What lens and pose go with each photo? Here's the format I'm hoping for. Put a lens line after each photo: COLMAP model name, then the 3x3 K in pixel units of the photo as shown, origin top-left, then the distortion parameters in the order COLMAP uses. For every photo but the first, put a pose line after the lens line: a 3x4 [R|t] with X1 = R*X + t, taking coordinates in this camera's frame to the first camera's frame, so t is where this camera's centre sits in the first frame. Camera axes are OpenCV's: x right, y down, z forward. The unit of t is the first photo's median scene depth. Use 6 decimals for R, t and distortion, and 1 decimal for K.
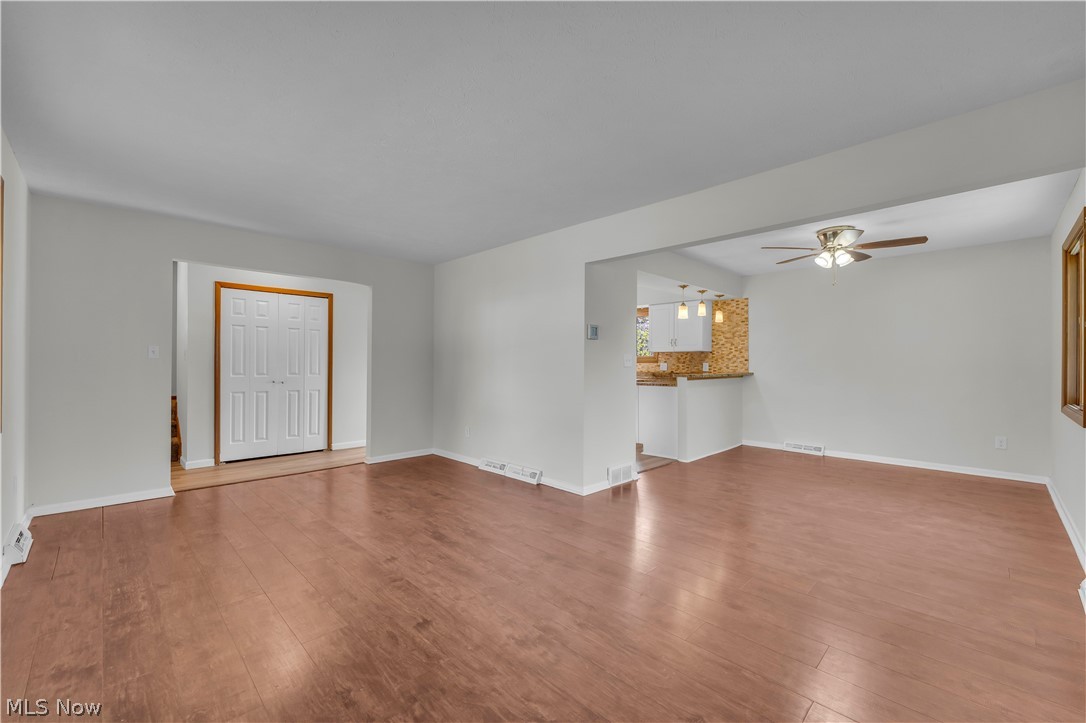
lens RADIAL K [[443.5, 0, 539.8], [0, 443.5, 363.7], [0, 0, 1]] dist [0.000489, -0.001084]
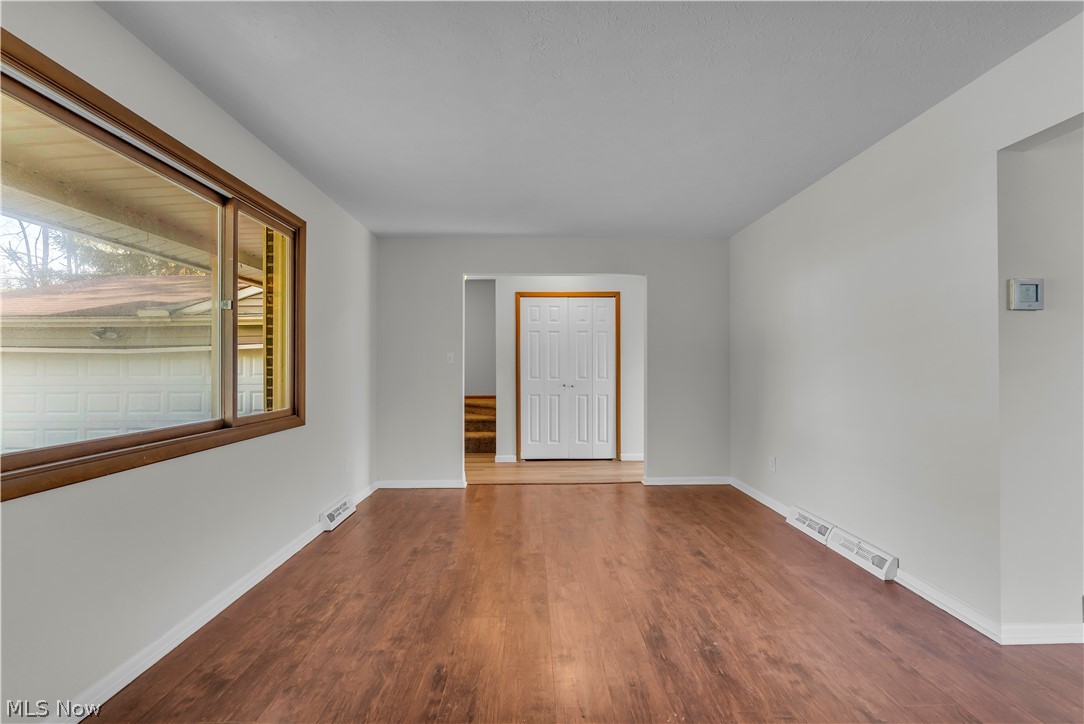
lens RADIAL K [[442.7, 0, 540.2], [0, 442.7, 363.6], [0, 0, 1]] dist [0.000489, -0.001084]
pose [[0.726797, -0.012896, -0.686732, 0.064348], [0.007830, 0.999914, -0.010490, 0.001459], [0.686808, 0.002248, 0.726835, 0.301800]]
